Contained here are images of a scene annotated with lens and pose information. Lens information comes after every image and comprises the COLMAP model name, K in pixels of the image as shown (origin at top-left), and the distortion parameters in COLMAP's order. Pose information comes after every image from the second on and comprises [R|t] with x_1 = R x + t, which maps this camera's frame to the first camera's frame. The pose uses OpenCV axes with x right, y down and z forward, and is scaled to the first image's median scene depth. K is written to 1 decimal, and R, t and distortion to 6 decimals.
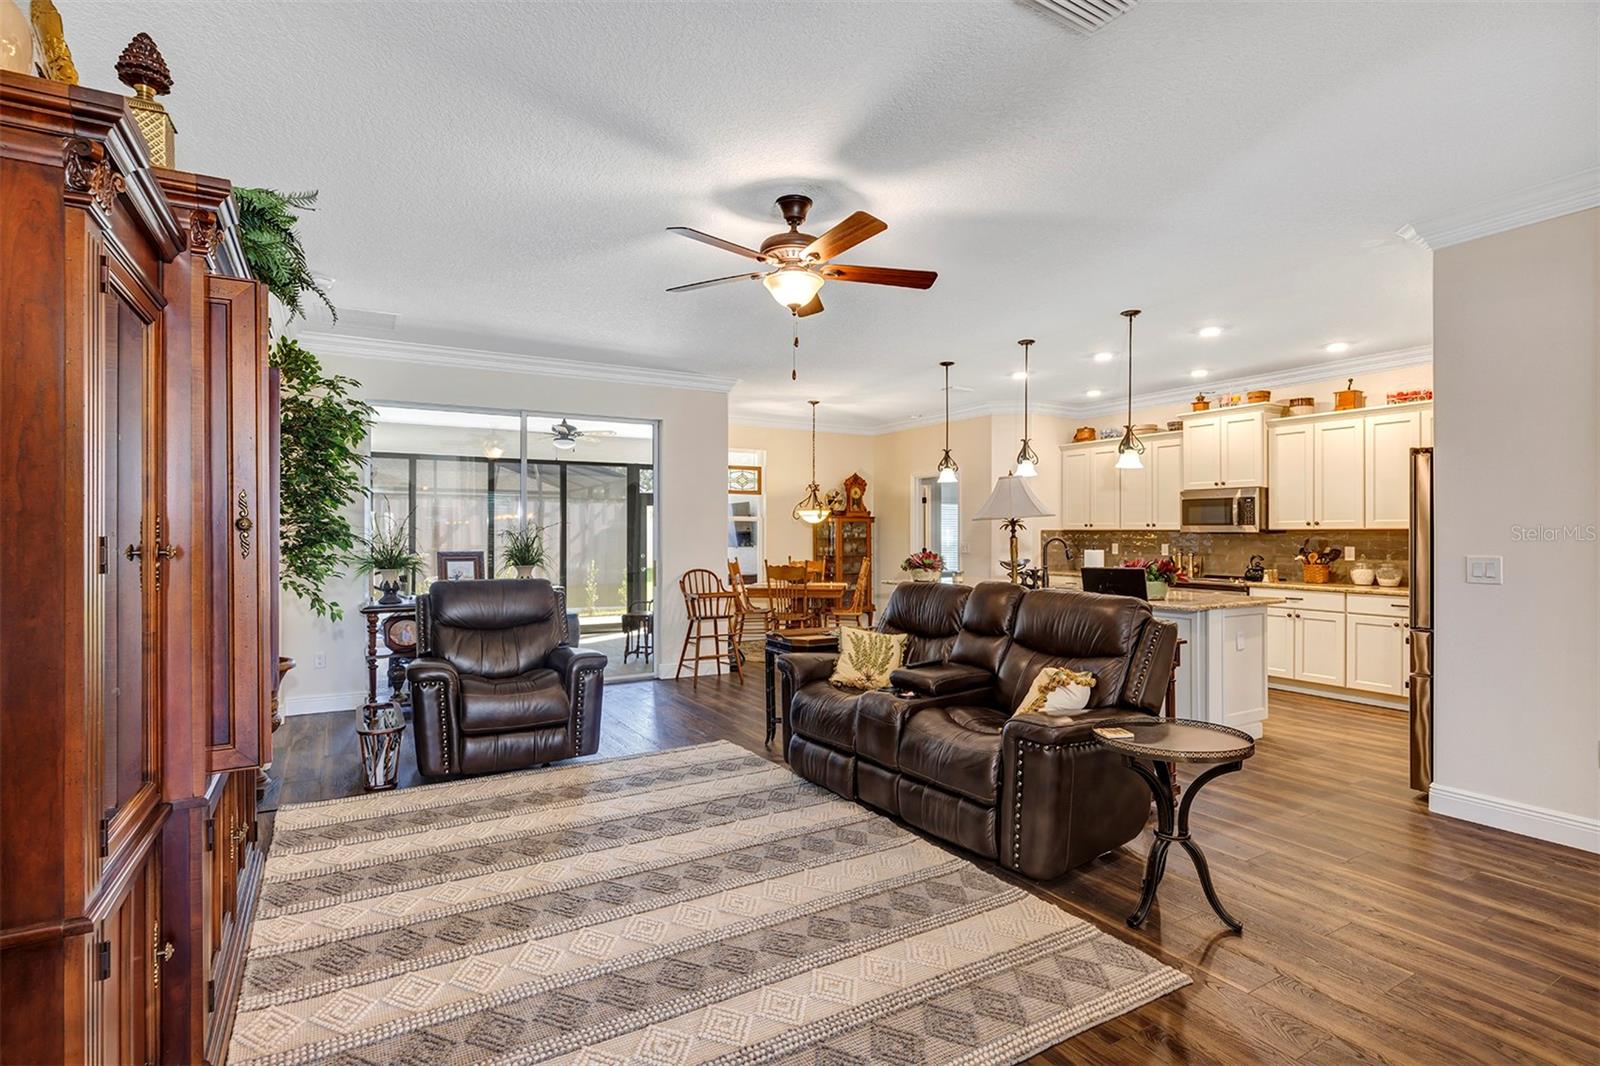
lens RADIAL K [[770.6, 0, 794.1], [0, 770.6, 529.7], [0, 0, 1]] dist [-0.006339, -0.000158]
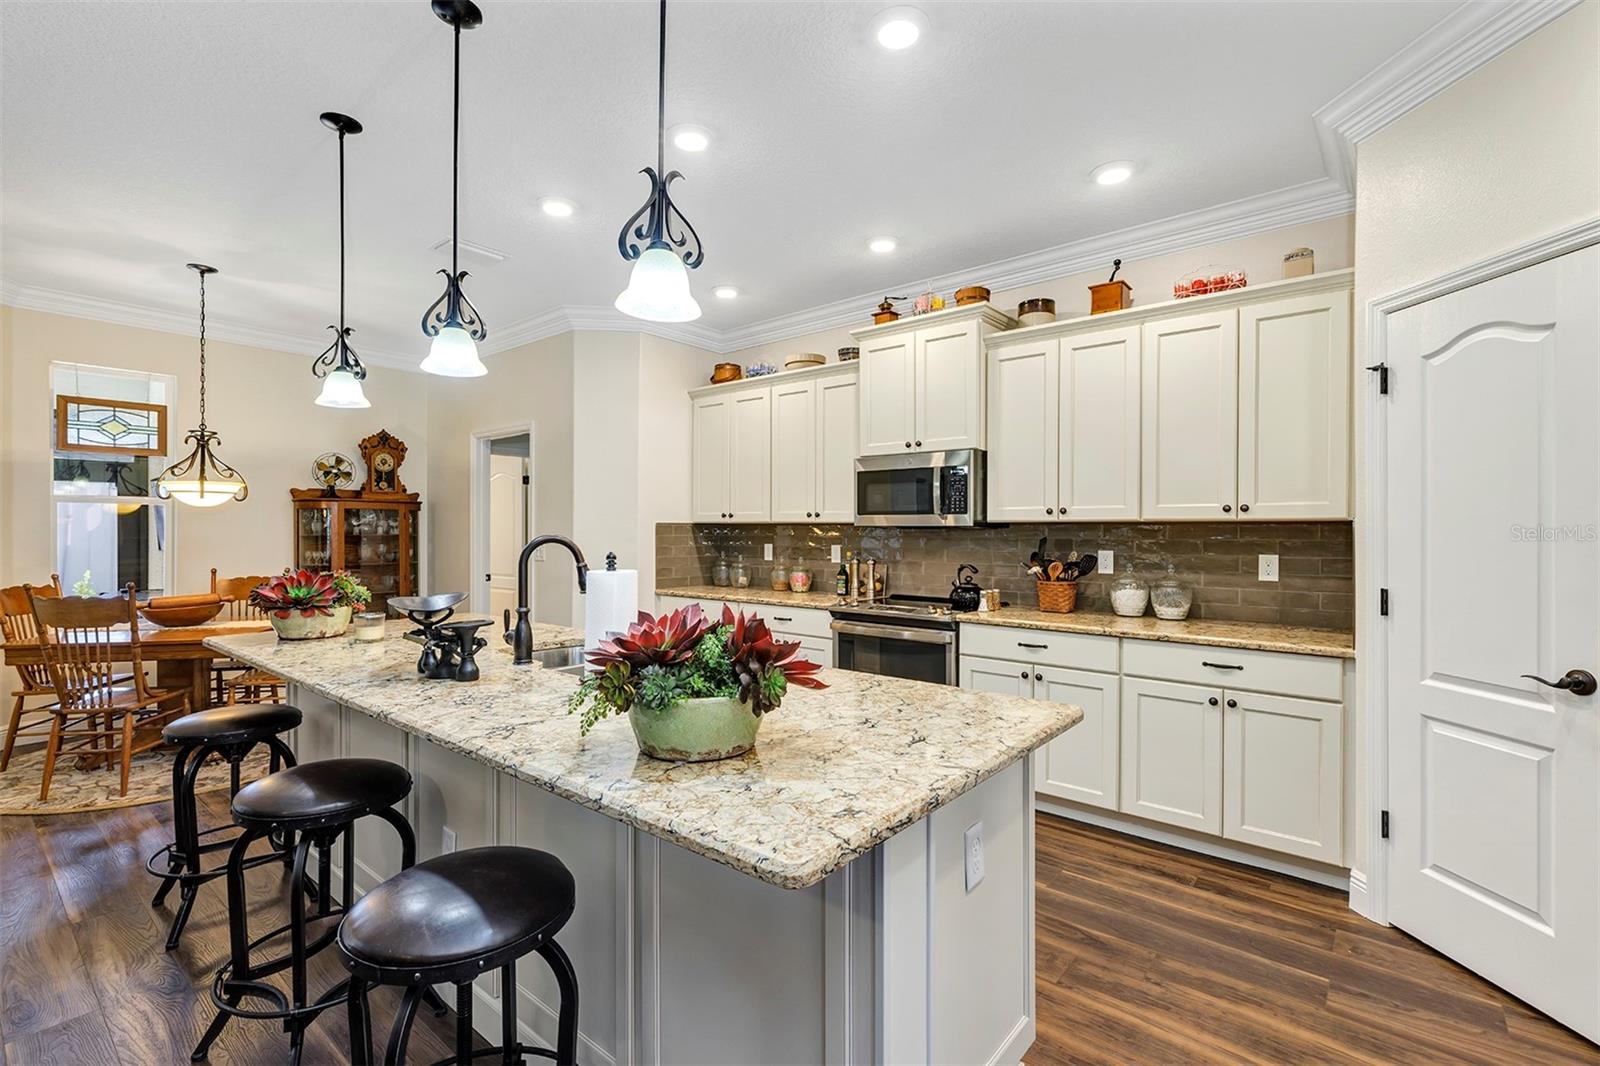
lens RADIAL K [[733.9, 0, 790.7], [0, 733.9, 527.1], [0, 0, 1]] dist [0.003334, -0.000183]
pose [[0.941432, 0.002612, 0.337192, 0.283427], [-0.003110, 0.999995, 0.000936, 0.003827], [-0.337188, -0.001930, 0.941435, 0.516430]]
